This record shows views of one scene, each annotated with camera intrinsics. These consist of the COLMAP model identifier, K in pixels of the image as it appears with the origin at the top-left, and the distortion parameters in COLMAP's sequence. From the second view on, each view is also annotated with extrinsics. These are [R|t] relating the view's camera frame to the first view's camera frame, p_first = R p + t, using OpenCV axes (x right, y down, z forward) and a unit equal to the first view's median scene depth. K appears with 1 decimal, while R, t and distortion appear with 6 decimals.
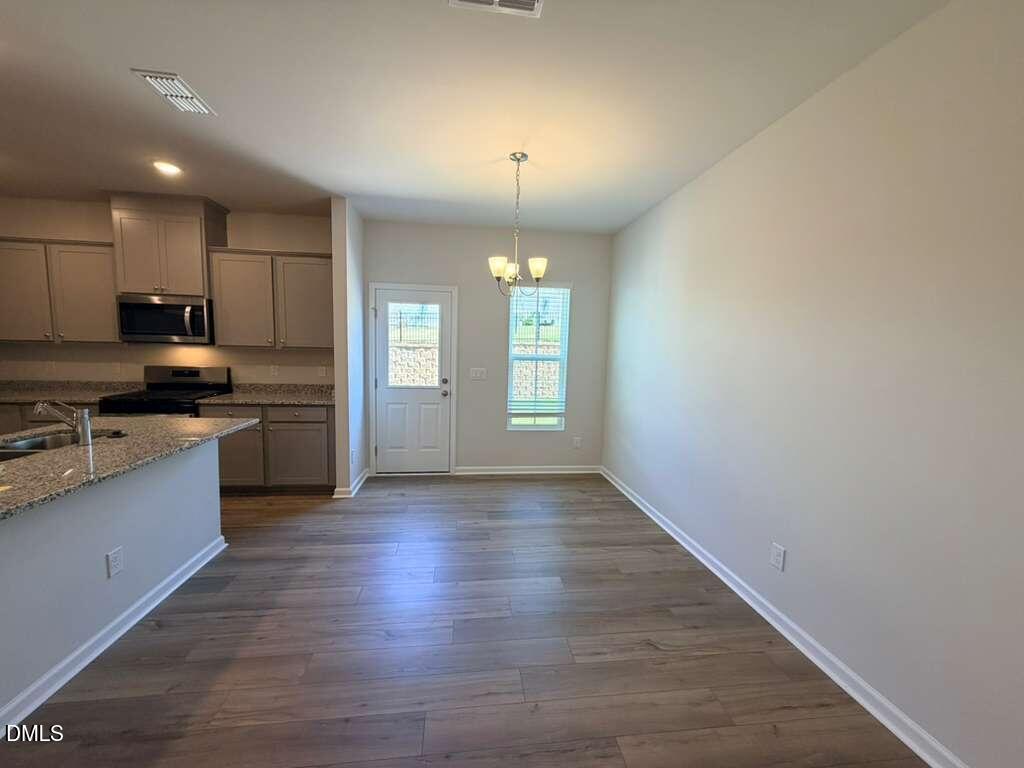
lens RADIAL K [[406.2, 0, 510.0], [0, 406.2, 385.7], [0, 0, 1]] dist [0.000116, -0.000175]
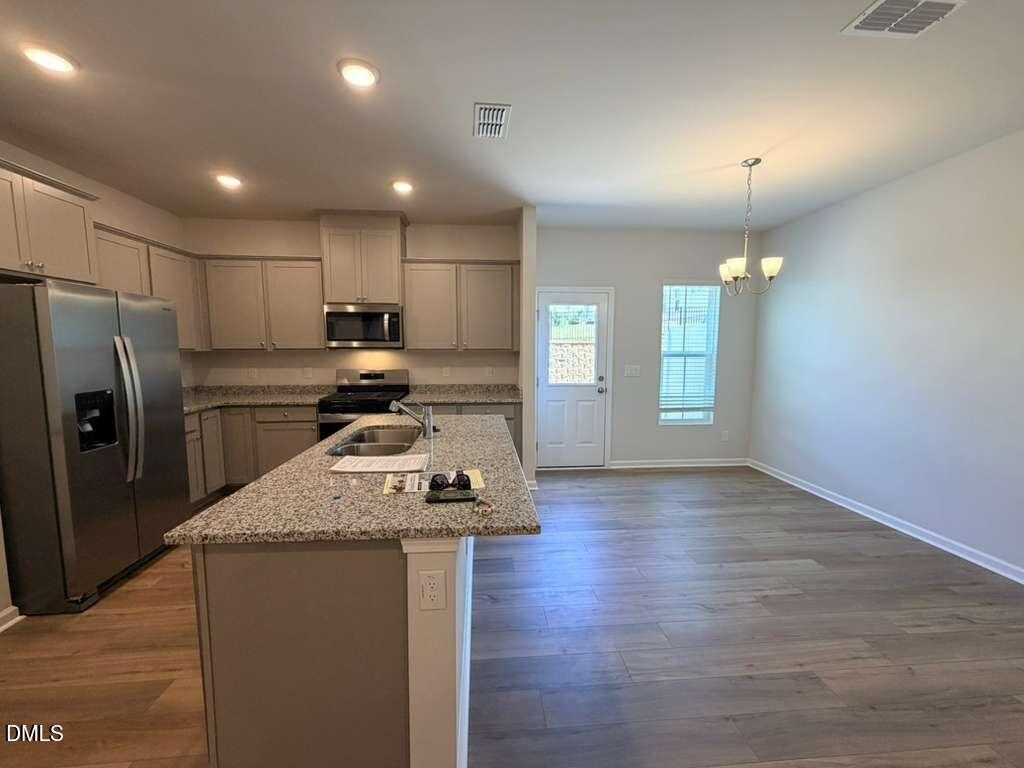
lens RADIAL K [[406.2, 0, 510.0], [0, 406.2, 385.7], [0, 0, 1]] dist [0.000116, -0.000175]
pose [[0.998555, -0.020712, -0.049583, -0.387516], [0.020729, 0.999785, -0.000176, 0.002775], [0.049576, -0.000852, 0.998770, -0.058865]]
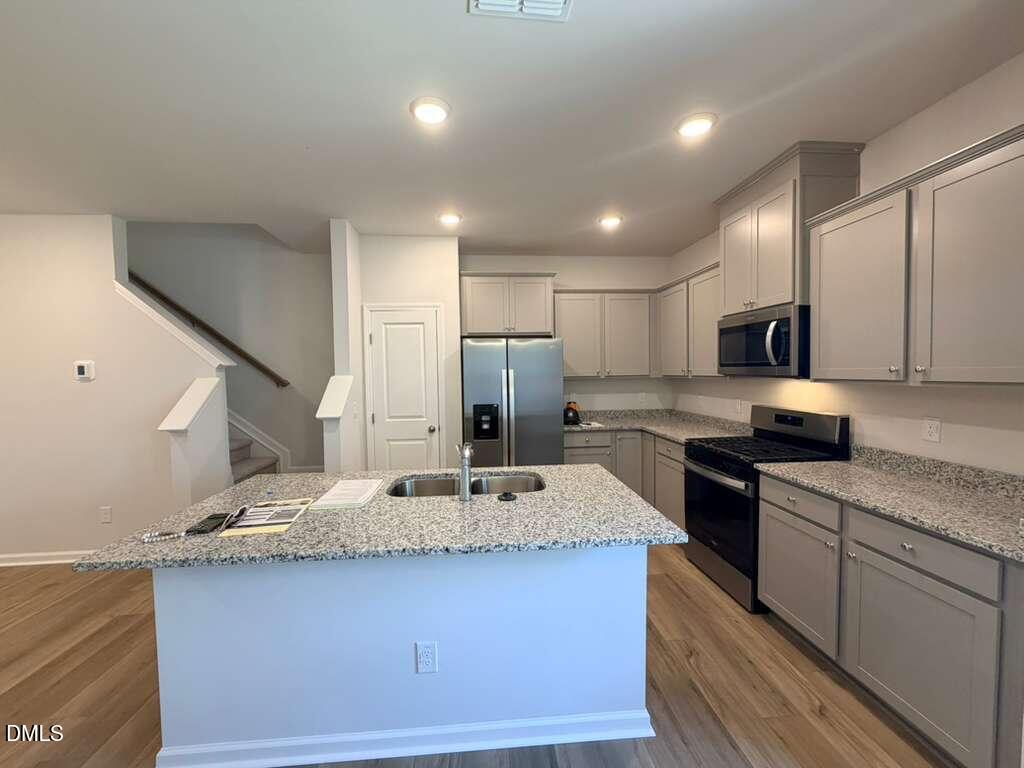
lens RADIAL K [[406.2, 0, 510.0], [0, 406.2, 385.7], [0, 0, 1]] dist [0.000116, -0.000175]
pose [[-0.047040, 0.011701, -0.998824, -0.093177], [-0.081611, 0.996543, 0.015518, -0.060833], [0.995554, 0.082245, -0.045923, 0.568695]]
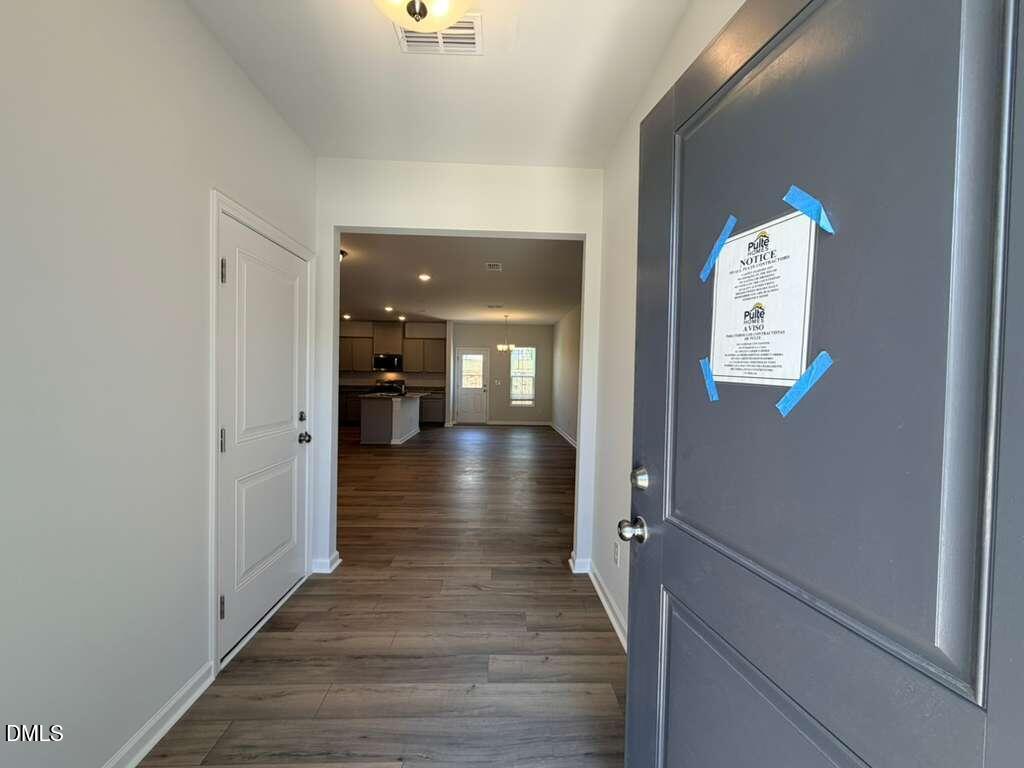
lens RADIAL K [[406.2, 0, 510.0], [0, 406.2, 385.7], [0, 0, 1]] dist [0.000116, -0.000175]
pose [[0.995417, -0.007064, -0.095367, 0.261349], [0.000127, 0.997365, -0.072550, 0.191068], [0.095628, 0.072205, 0.992795, -1.642285]]
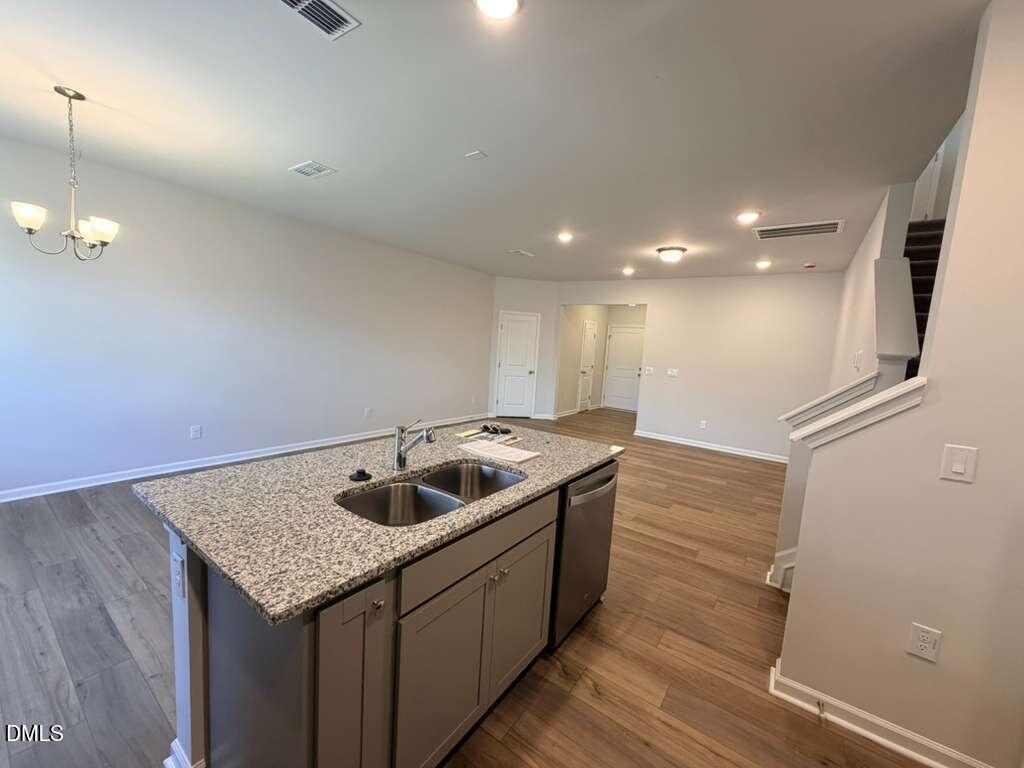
lens RADIAL K [[406.2, 0, 510.0], [0, 406.2, 385.7], [0, 0, 1]] dist [0.000116, -0.000175]
pose [[-0.727730, -0.144447, 0.670480, -0.897778], [-0.018729, 0.981392, 0.191102, -0.098422], [-0.685608, 0.126513, -0.716894, 0.729312]]
